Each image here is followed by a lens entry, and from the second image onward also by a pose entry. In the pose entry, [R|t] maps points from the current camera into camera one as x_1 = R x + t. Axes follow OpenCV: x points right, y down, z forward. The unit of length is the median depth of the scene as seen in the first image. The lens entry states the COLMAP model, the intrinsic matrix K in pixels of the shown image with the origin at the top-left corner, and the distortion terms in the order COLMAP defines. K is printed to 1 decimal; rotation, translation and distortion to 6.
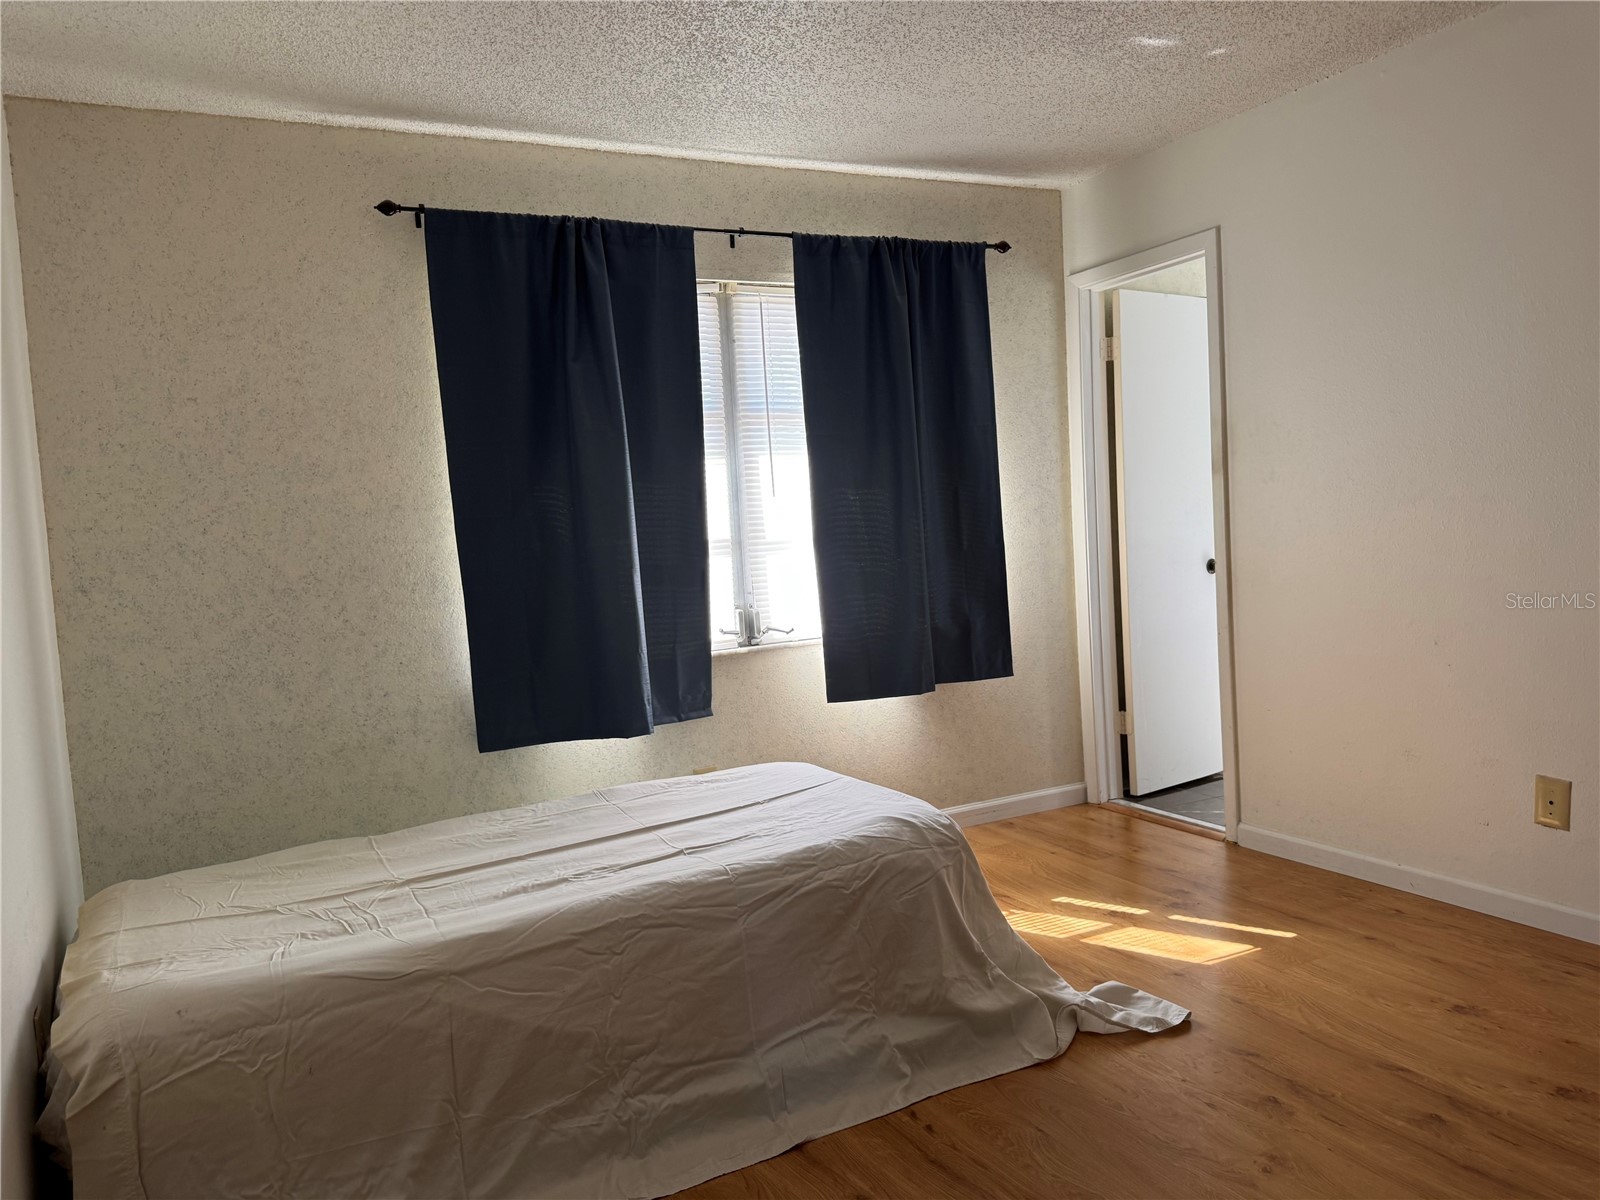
lens RADIAL K [[1140.6, 0, 822.7], [0, 1140.6, 558.8], [0, 0, 1]] dist [0.014218, -0.018773]
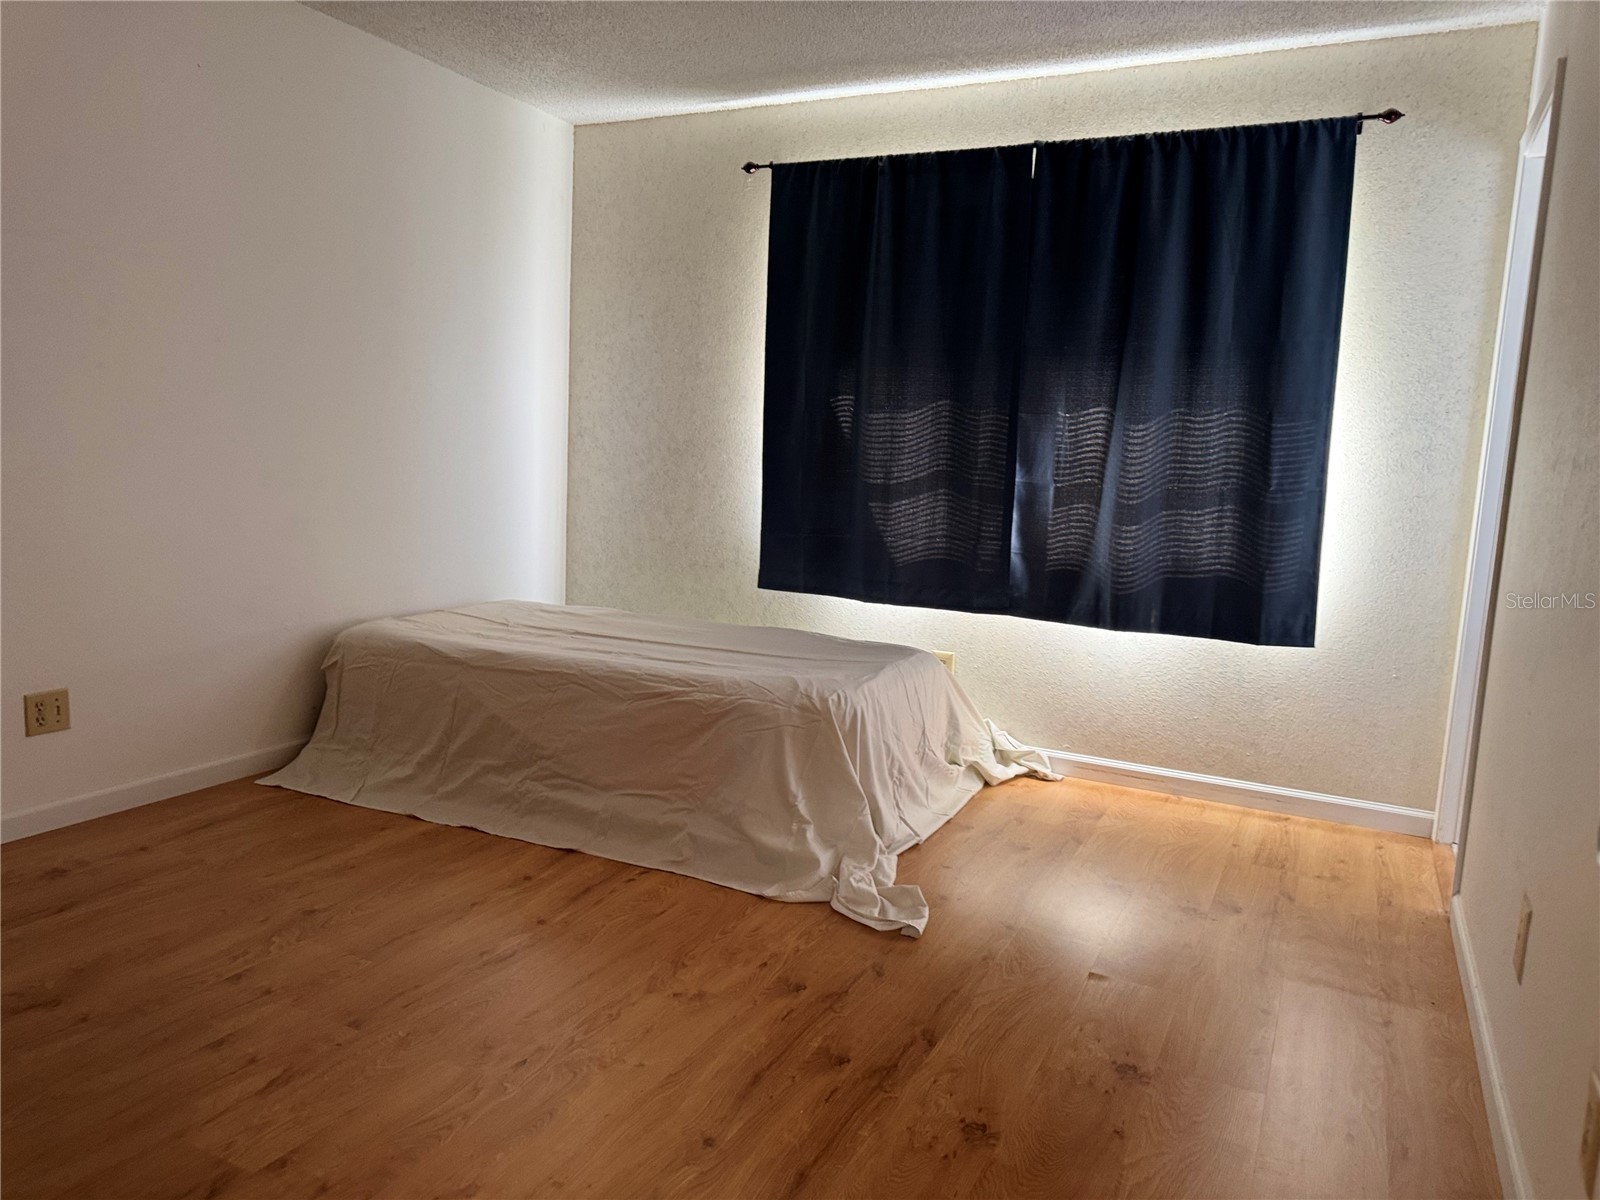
lens RADIAL K [[1140.6, 0, 808.0], [0, 1140.6, 600.9], [0, 0, 1]] dist [0.014218, -0.018773]
pose [[0.580780, 0.191001, -0.791336, 1.008168], [-0.113681, 0.981589, 0.153489, -0.030933], [0.806084, 0.000817, 0.591801, 0.337371]]
